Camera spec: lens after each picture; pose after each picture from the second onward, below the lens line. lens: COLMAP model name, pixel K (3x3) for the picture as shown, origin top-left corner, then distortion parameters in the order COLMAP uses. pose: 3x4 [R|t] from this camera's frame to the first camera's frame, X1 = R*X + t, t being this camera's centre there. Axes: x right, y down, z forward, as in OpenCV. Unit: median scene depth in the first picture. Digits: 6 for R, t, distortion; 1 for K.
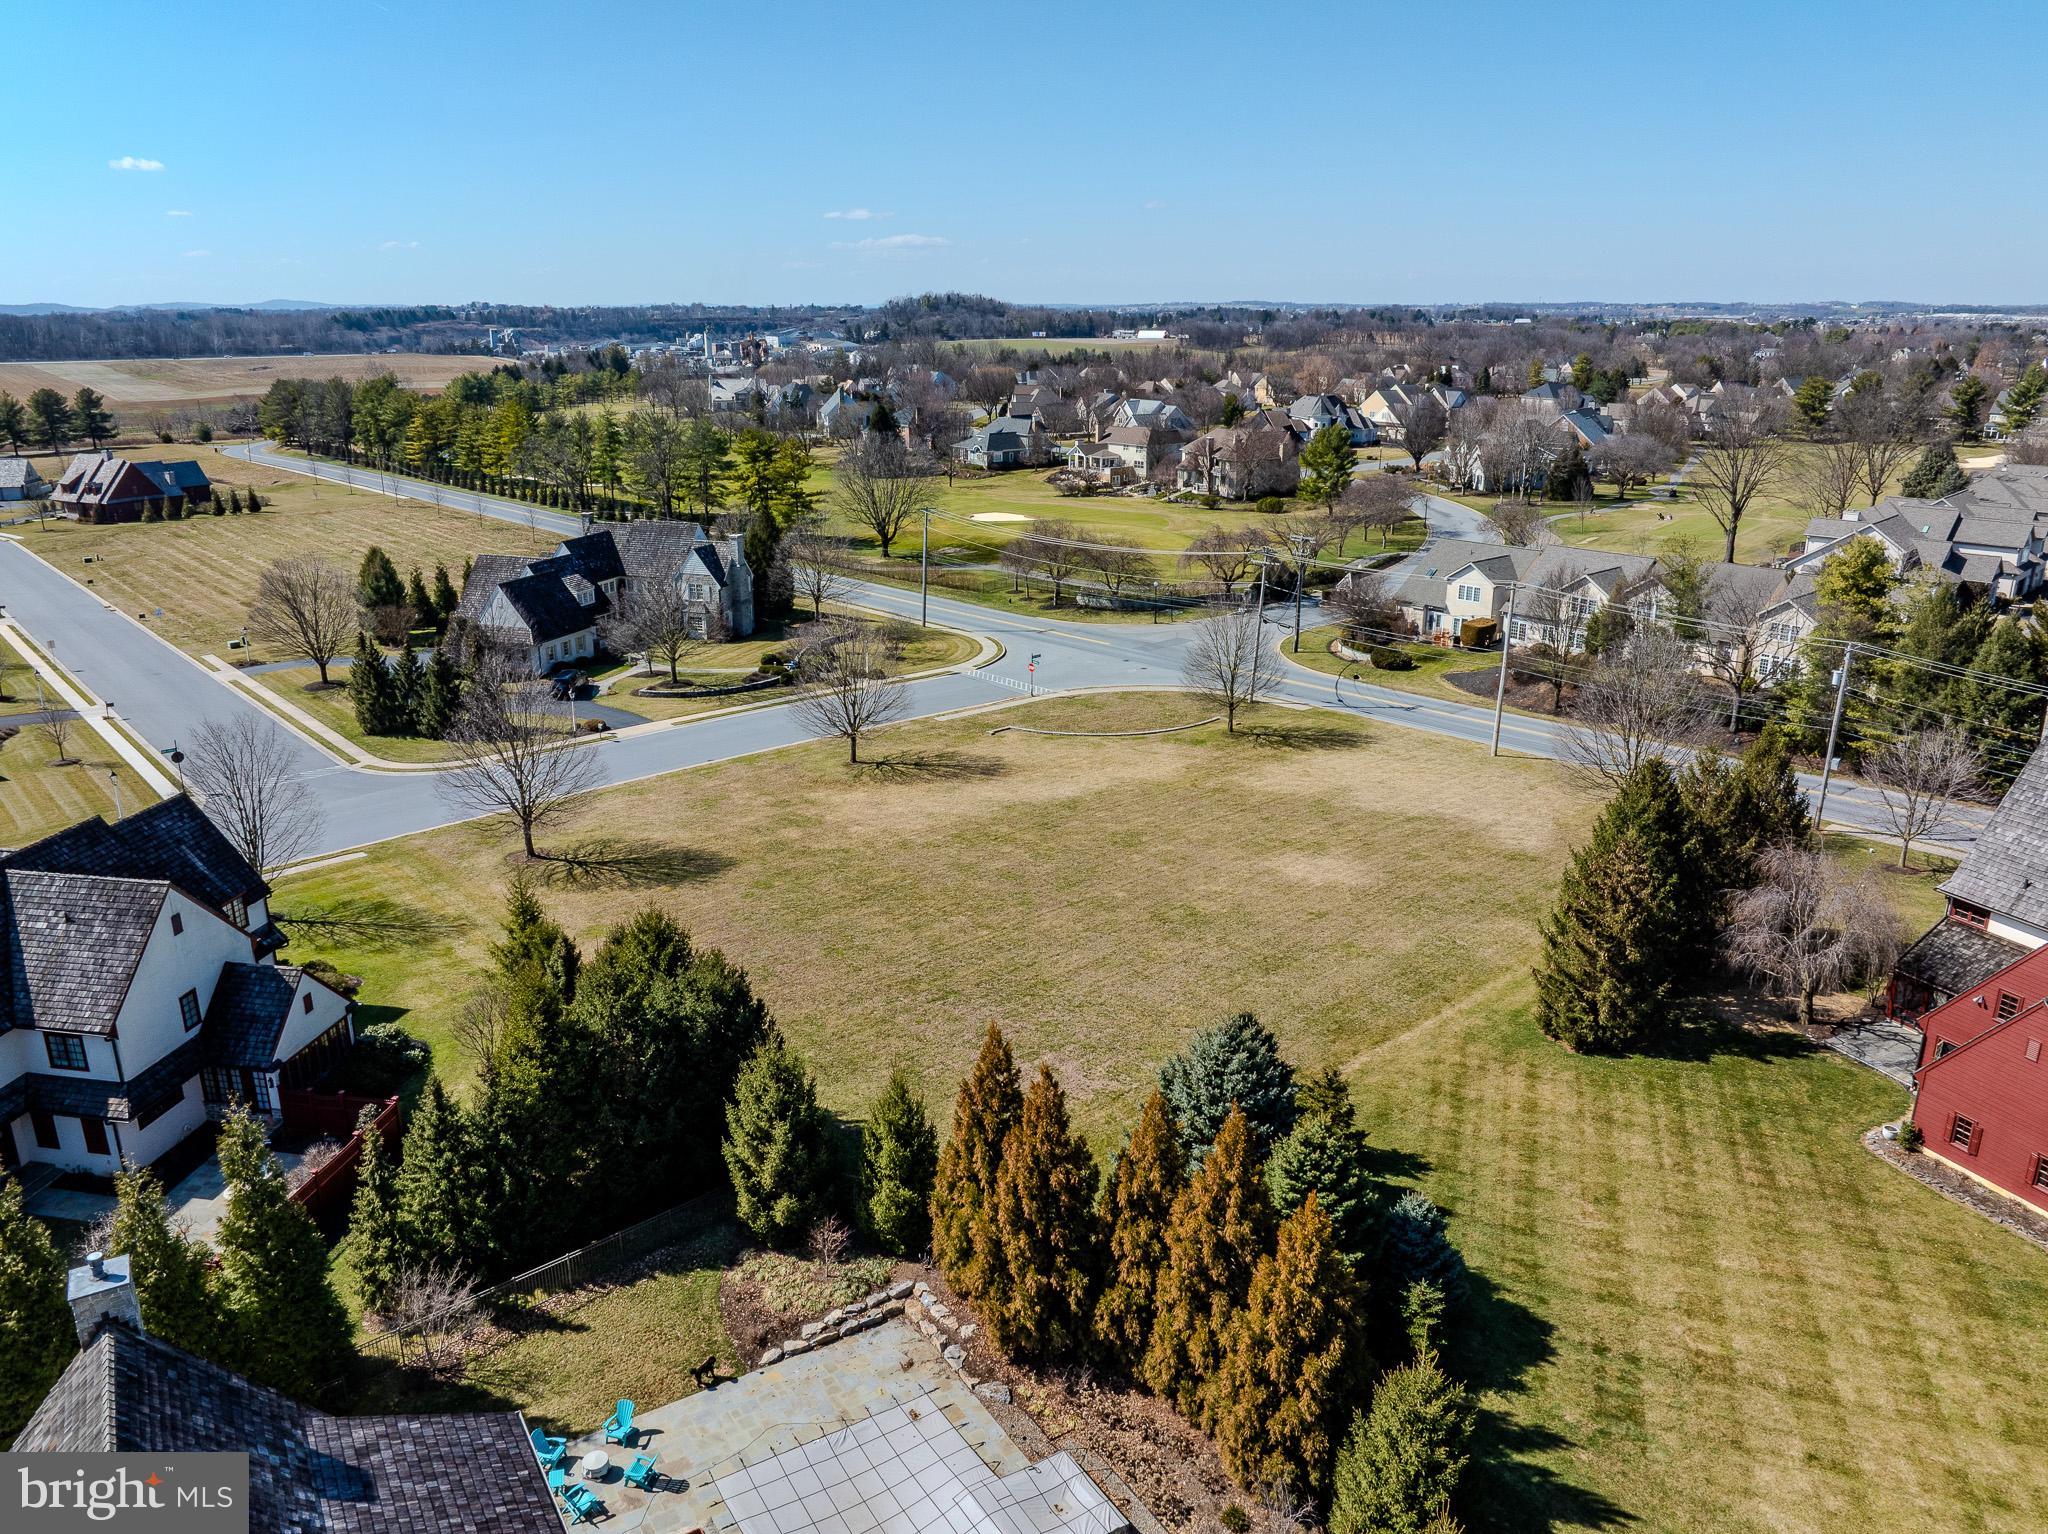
lens RADIAL K [[1446.2, 0, 1025.6], [0, 1446.2, 763.7], [0, 0, 1]] dist [-0.036174, -0.000323]
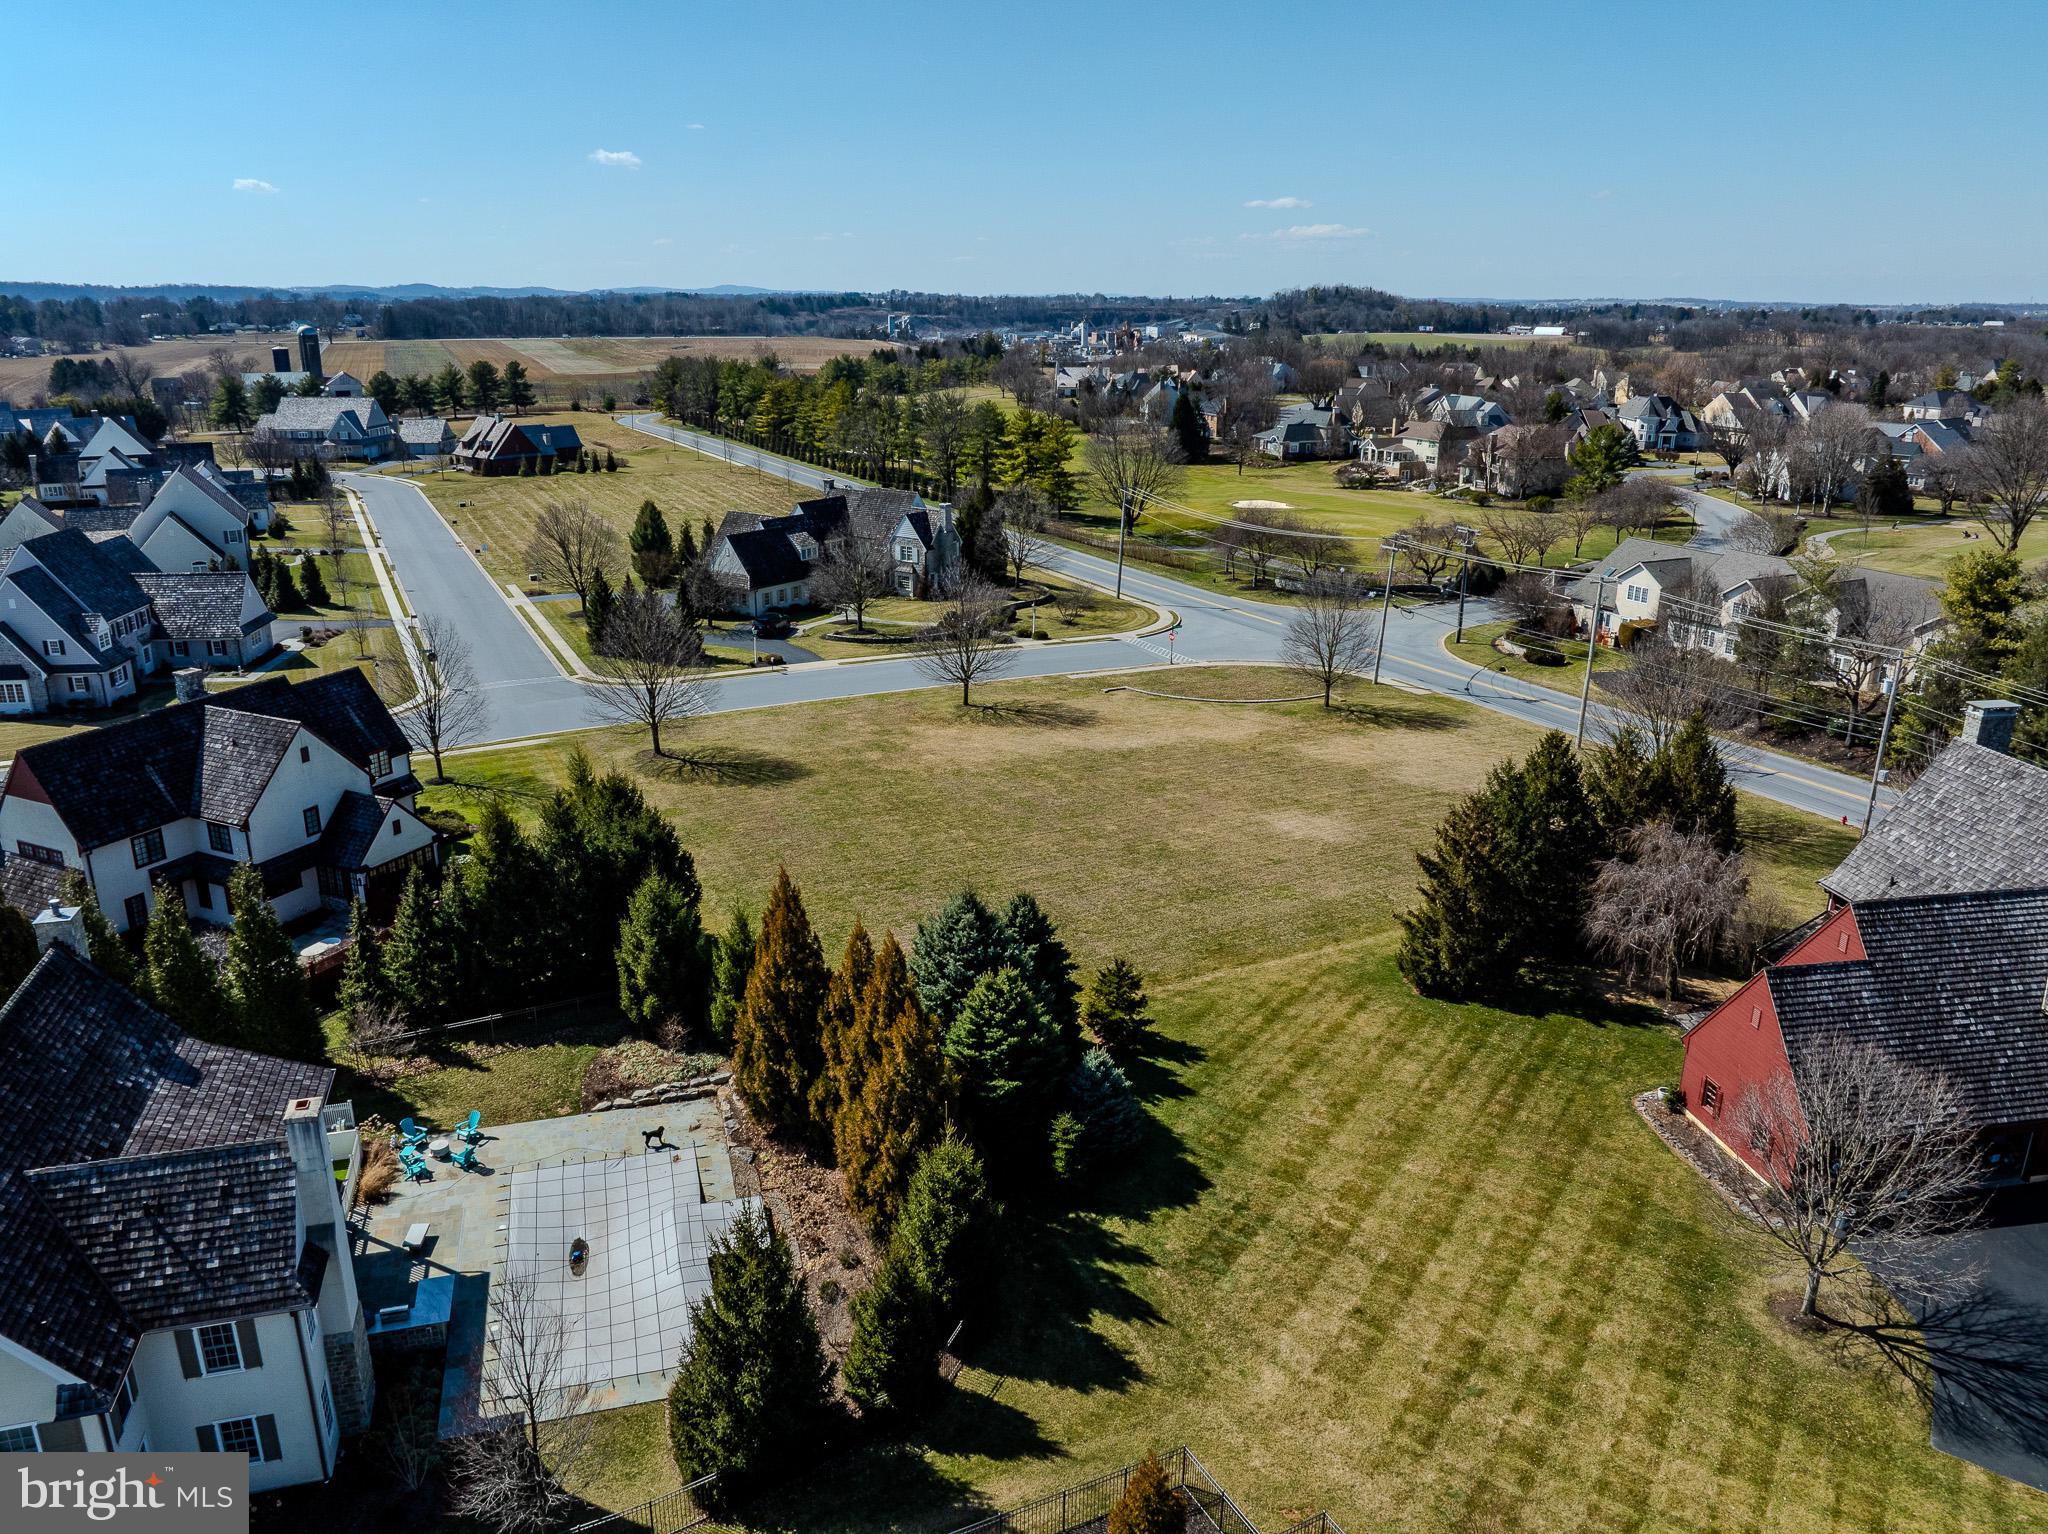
lens RADIAL K [[1446.2, 0, 1025.9], [0, 1446.2, 756.6], [0, 0, 1]] dist [-0.036174, -0.000323]
pose [[0.964019, 0.085516, -0.251704, 0.160642], [-0.085319, 0.996285, 0.011717, 0.016510], [0.251771, 0.010180, 0.967733, -0.053366]]
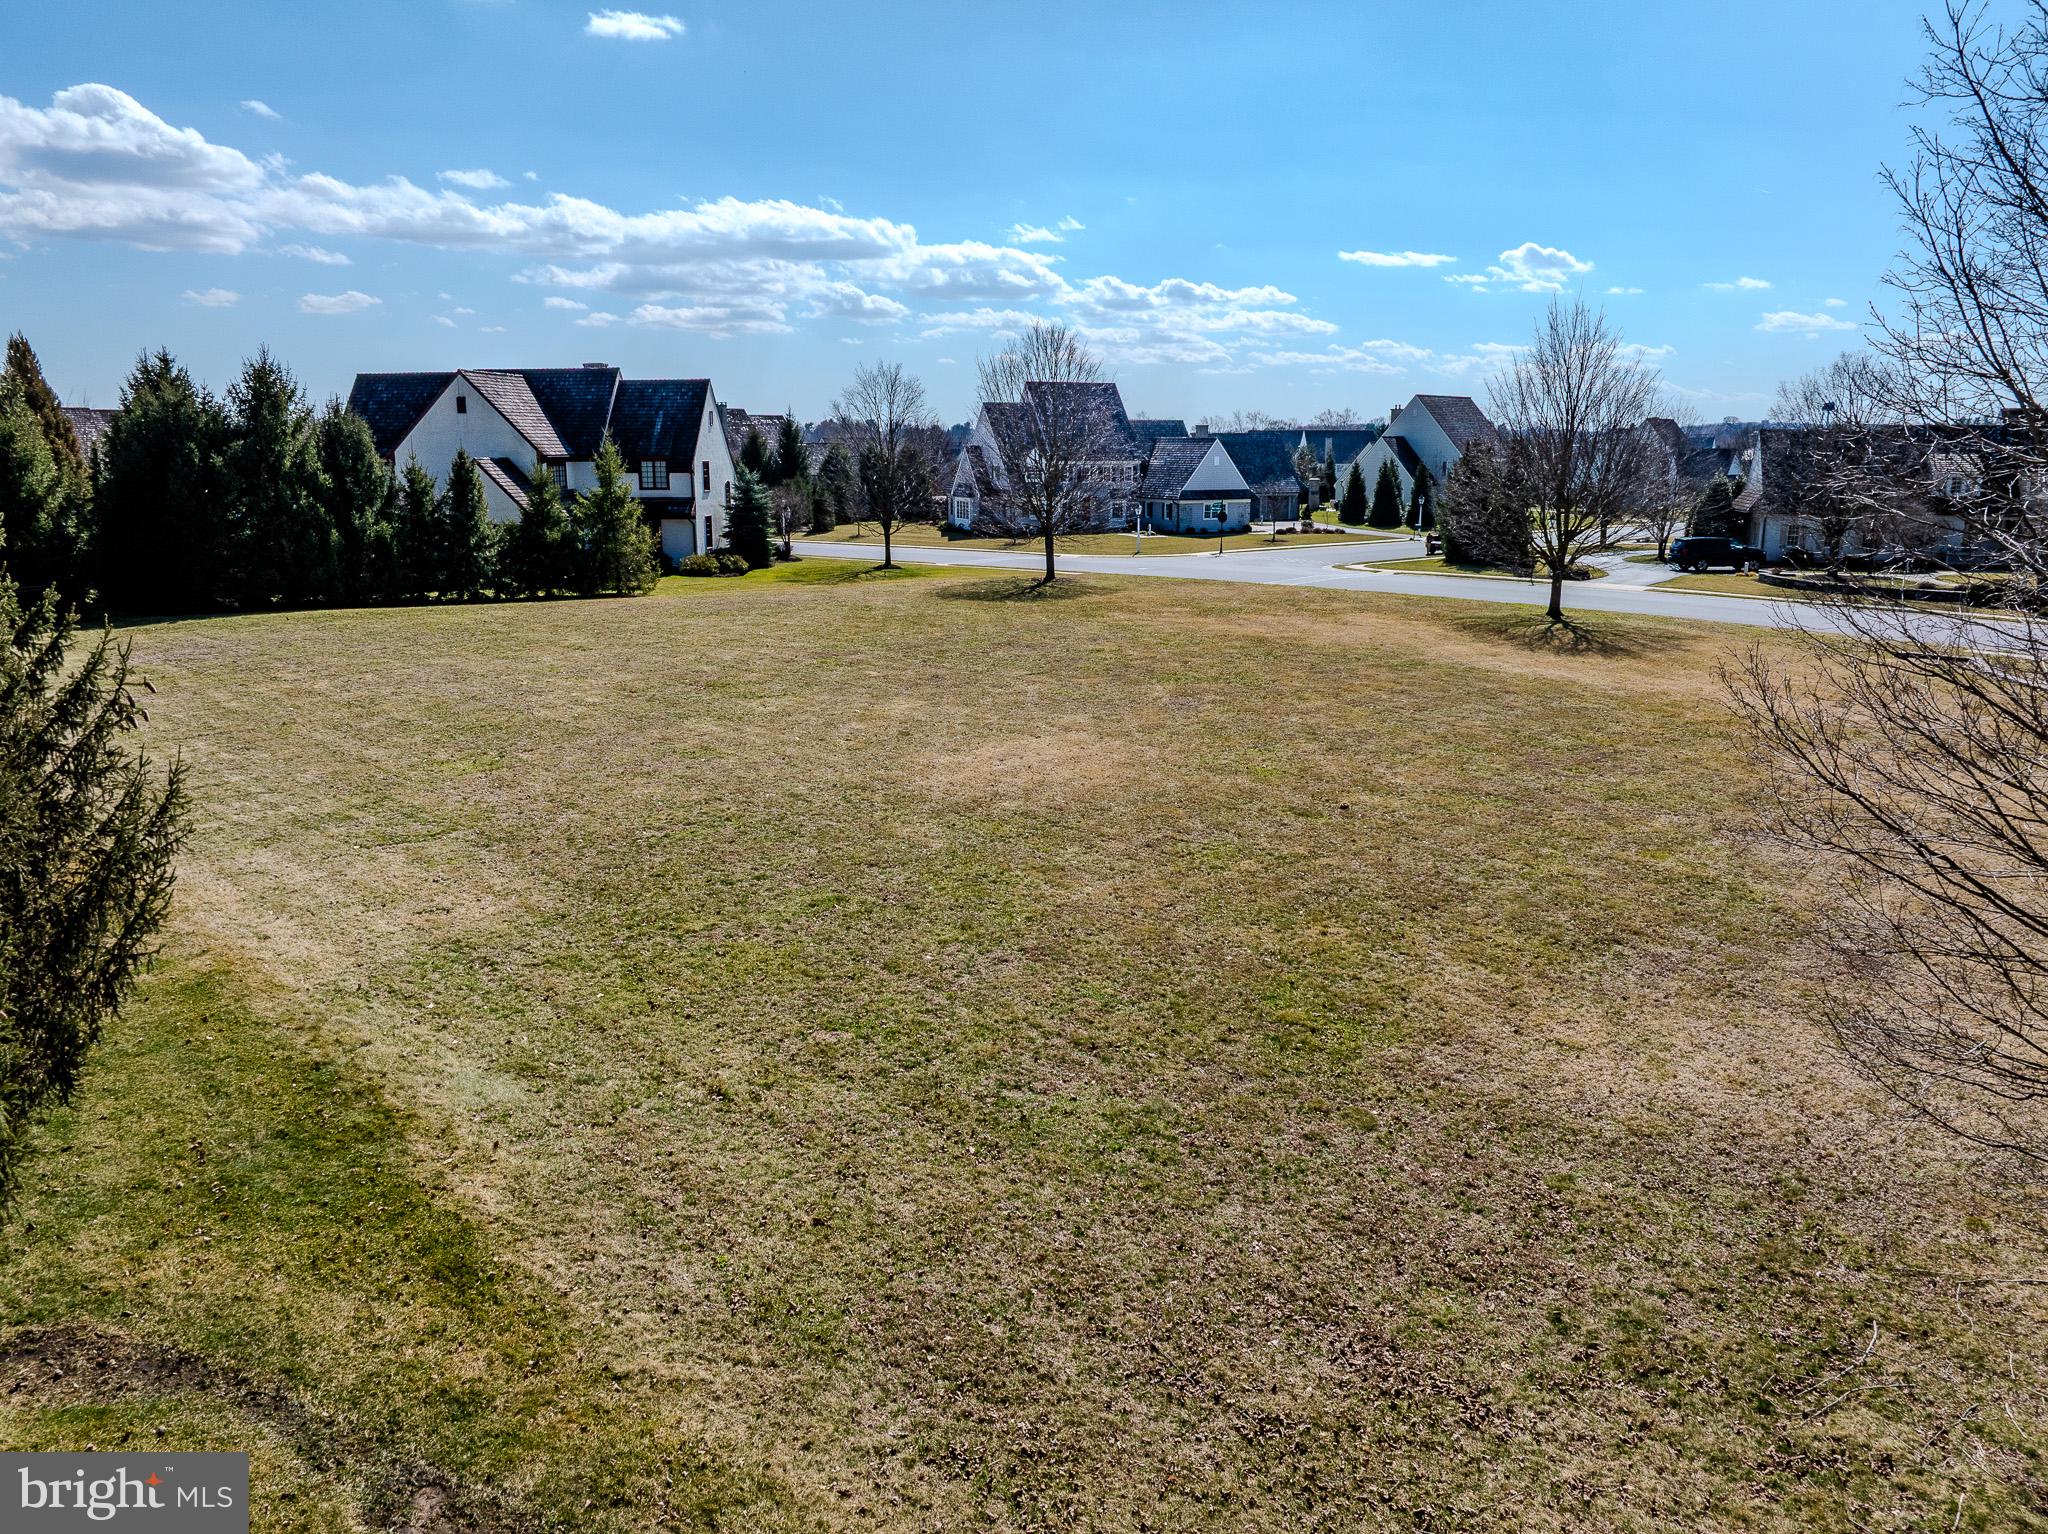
lens RADIAL K [[1446.2, 0, 1033.0], [0, 1446.2, 767.1], [0, 0, 1]] dist [-0.036174, -0.000323]
pose [[0.057669, 0.215260, -0.974853, 0.317879], [-0.301778, 0.934556, 0.188510, 0.006907], [0.951632, 0.283318, 0.118855, 0.580690]]
